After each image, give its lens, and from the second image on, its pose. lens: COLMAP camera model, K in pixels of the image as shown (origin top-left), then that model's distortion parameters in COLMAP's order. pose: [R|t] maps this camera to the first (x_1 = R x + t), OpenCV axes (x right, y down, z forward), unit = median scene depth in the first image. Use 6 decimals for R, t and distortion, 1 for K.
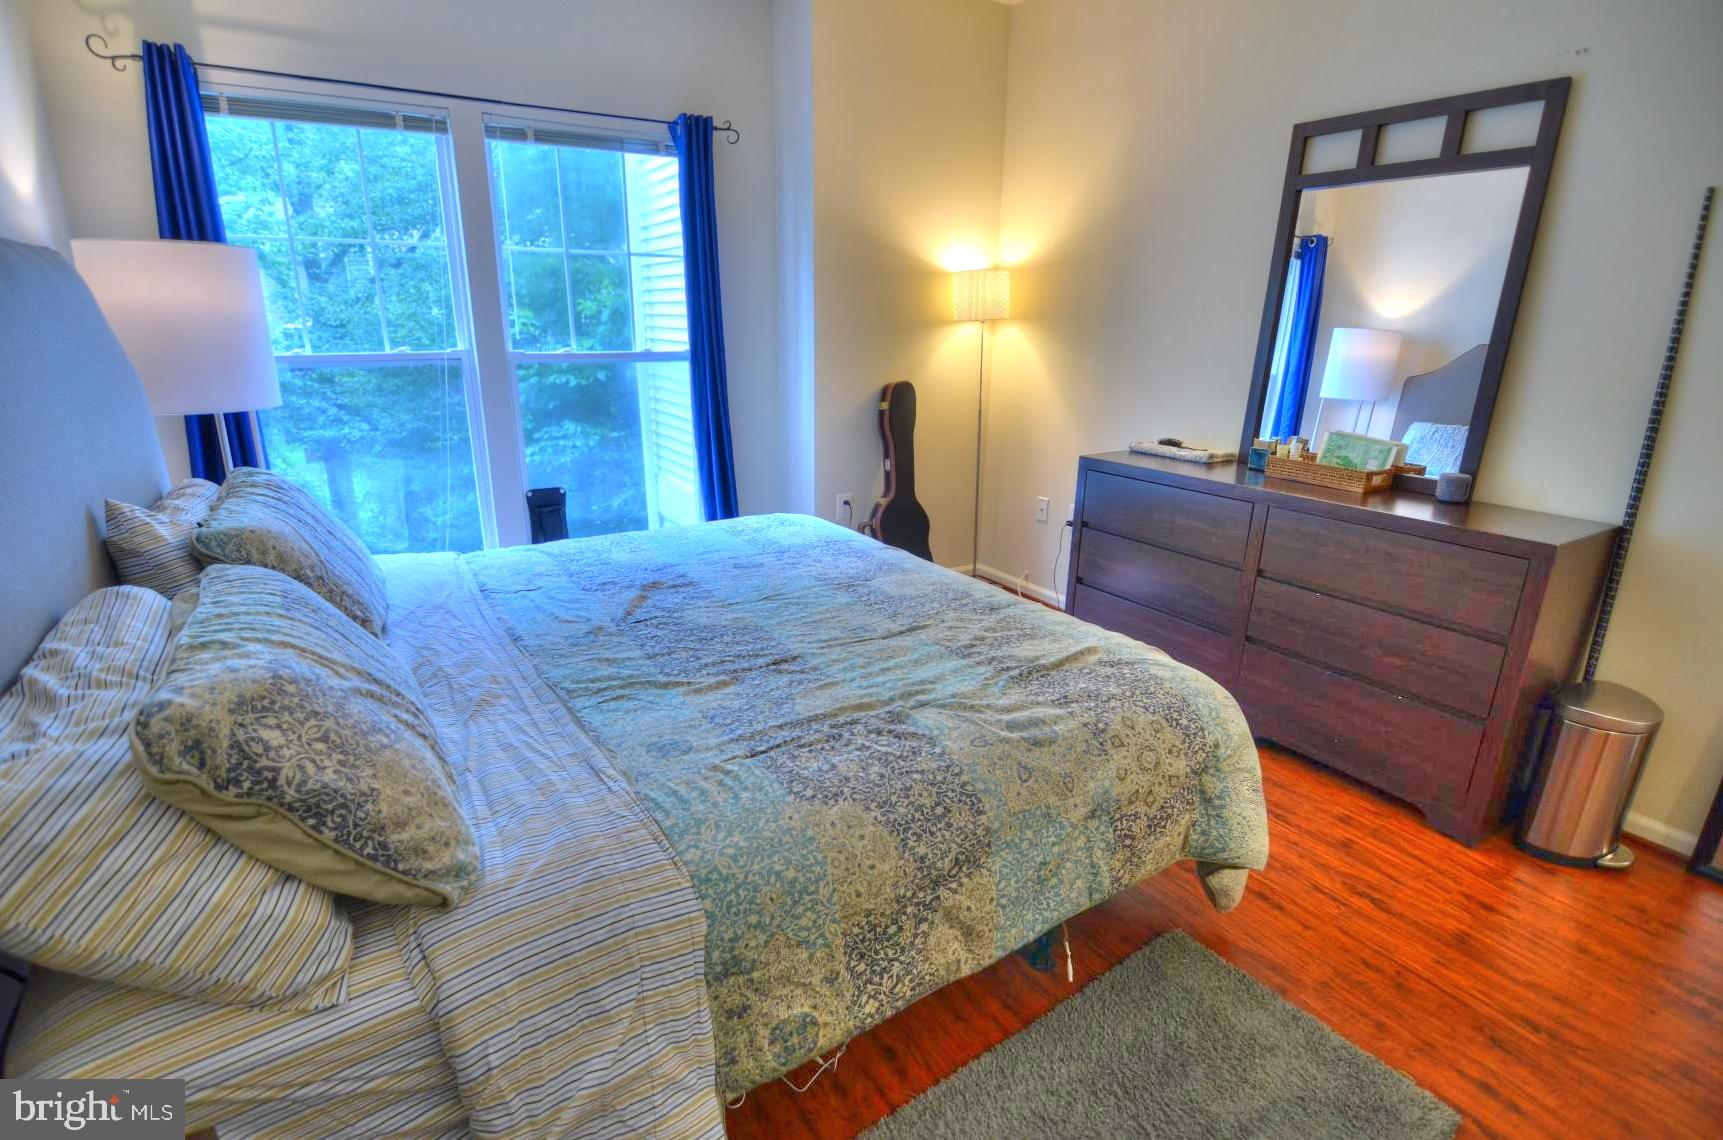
lens RADIAL K [[827.7, 0, 843.4], [0, 827.7, 578.1], [0, 0, 1]] dist [-0.004061, -0.013359]
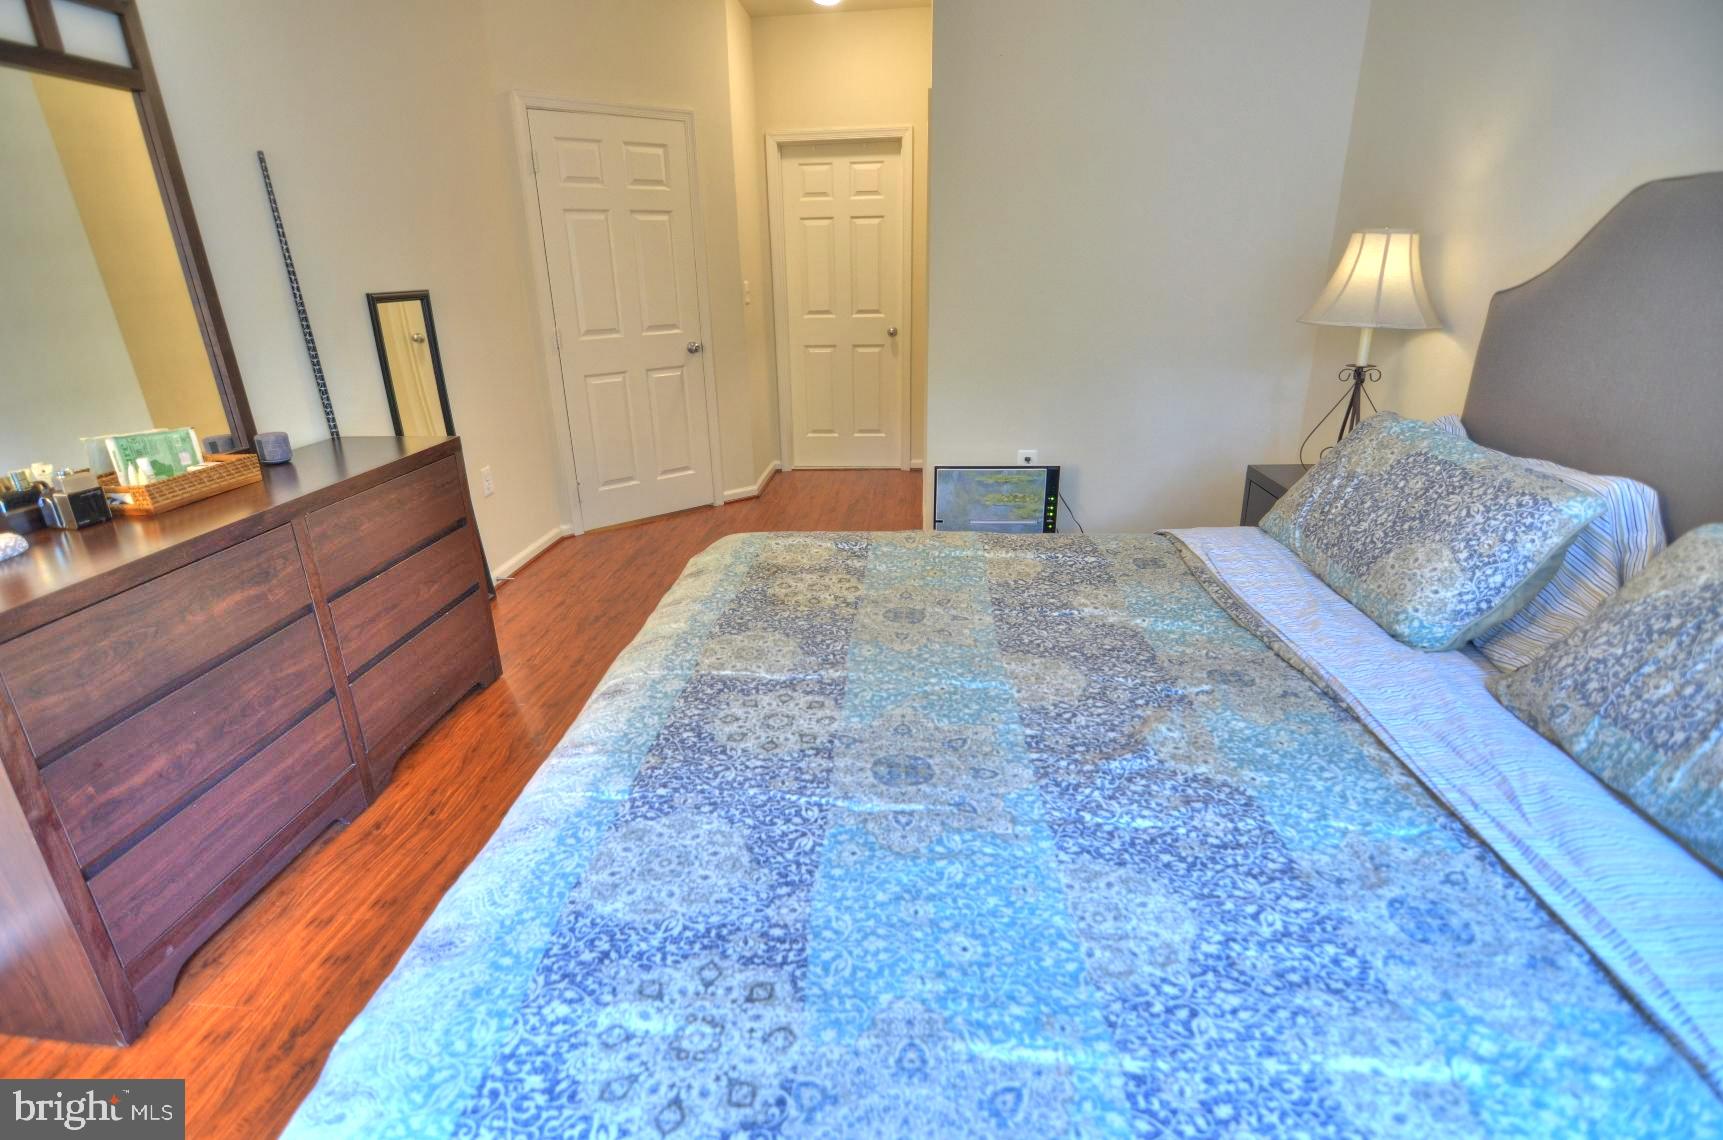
lens RADIAL K [[827.7, 0, 843.4], [0, 827.7, 578.1], [0, 0, 1]] dist [-0.004061, -0.013359]
pose [[-0.809015, -0.203047, 0.551603, -0.366943], [0.182546, 0.805243, 0.564146, -0.429599], [-0.558723, 0.557096, -0.614388, 1.379899]]
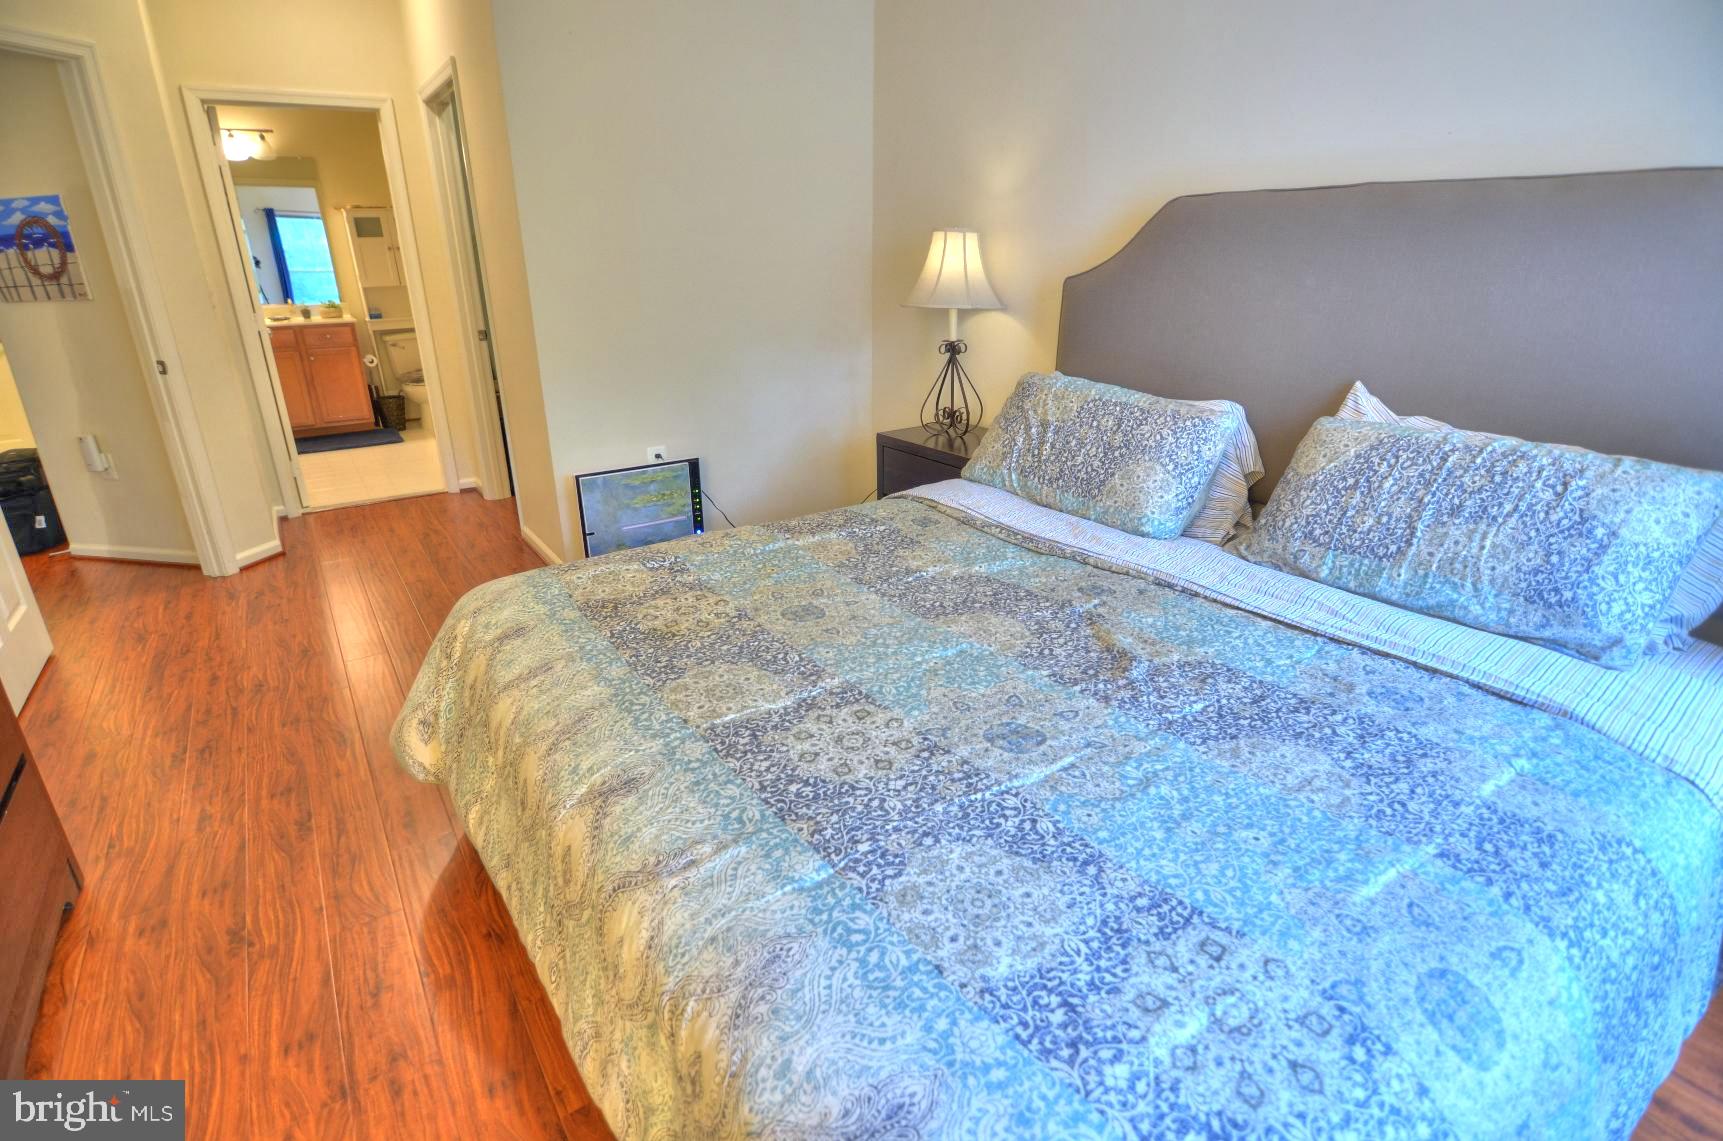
lens RADIAL K [[827.7, 0, 843.4], [0, 827.7, 578.6], [0, 0, 1]] dist [-0.004061, -0.013359]
pose [[-0.998758, 0.013770, -0.047877, 0.014059], [-0.018845, 0.785204, 0.618950, -0.440551], [0.046117, 0.619084, -0.783970, 1.459332]]
